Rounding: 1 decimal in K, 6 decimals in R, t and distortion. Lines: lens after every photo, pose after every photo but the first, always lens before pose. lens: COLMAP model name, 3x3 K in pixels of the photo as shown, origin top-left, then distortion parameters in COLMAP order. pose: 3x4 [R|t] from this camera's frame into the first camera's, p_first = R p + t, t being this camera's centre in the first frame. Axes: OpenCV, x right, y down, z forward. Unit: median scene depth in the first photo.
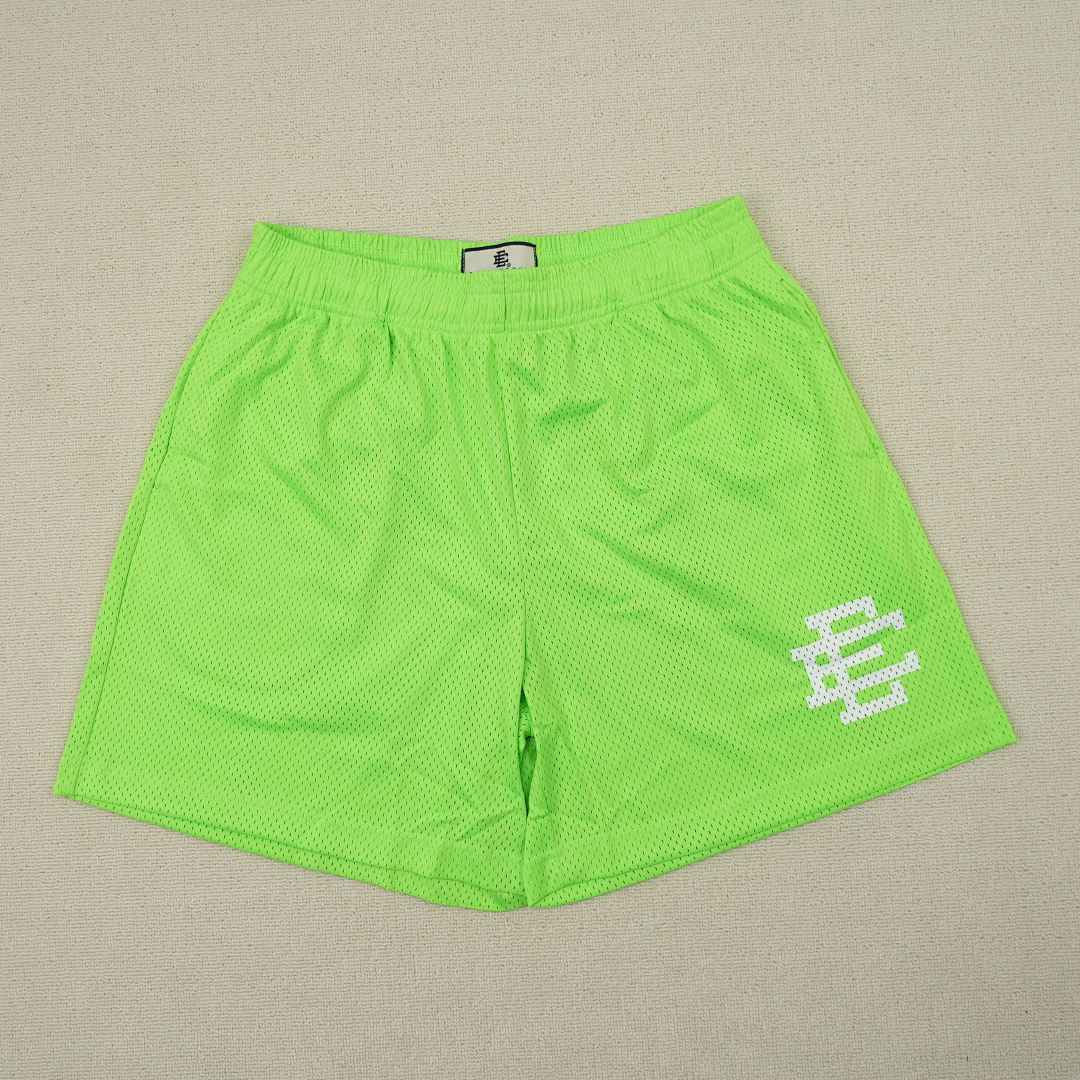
lens RADIAL K [[1046.6, 0, 533.9], [0, 1046.6, 536.5], [0, 0, 1]] dist [-0.014162, 0.000000]
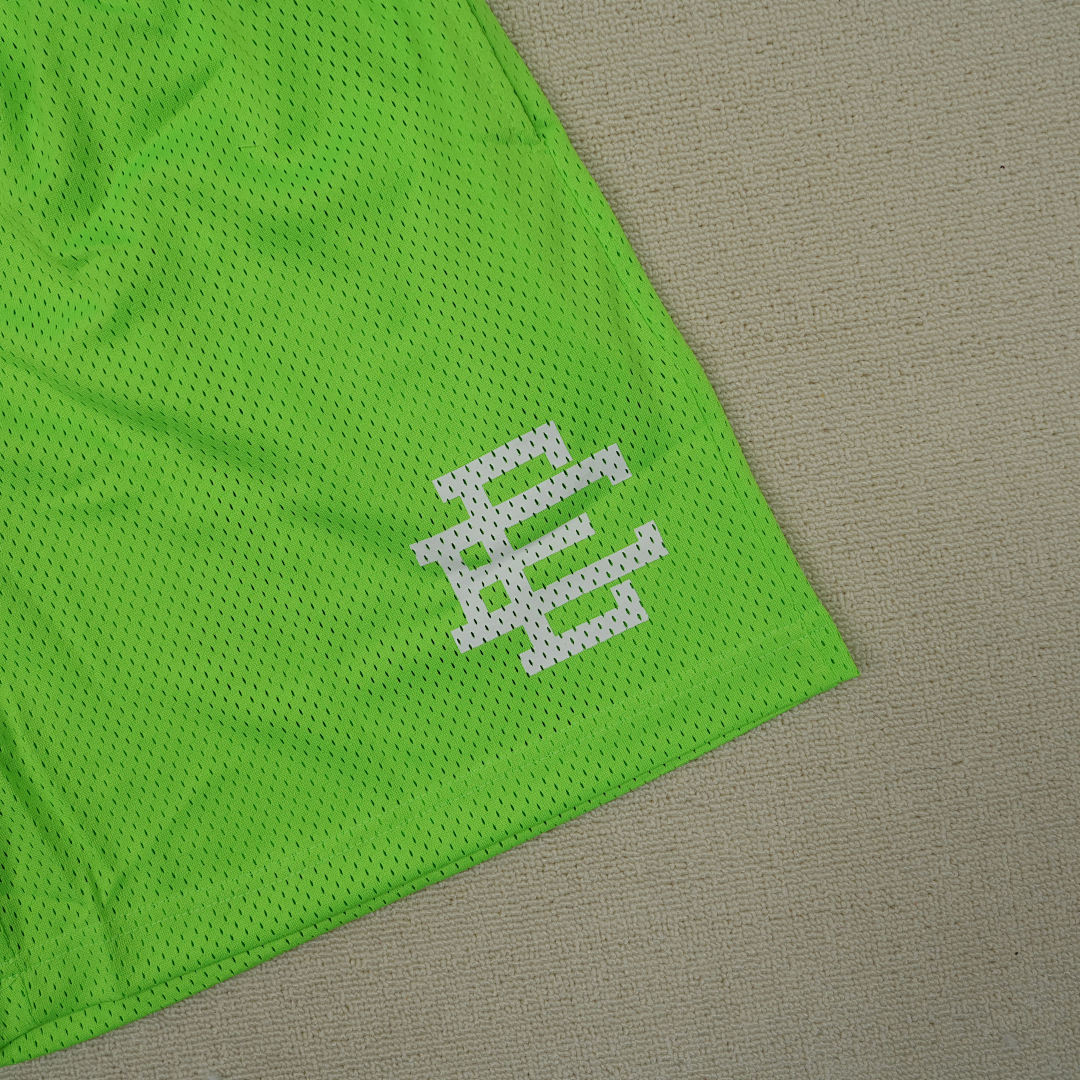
lens RADIAL K [[1046.6, 0, 543.7], [0, 1046.6, 540.0], [0, 0, 1]] dist [-0.014162, 0.000000]
pose [[0.994580, -0.103600, 0.008859, 0.305344], [0.101938, 0.988317, 0.113301, 0.054617], [-0.020493, -0.111784, 0.993521, 0.487446]]
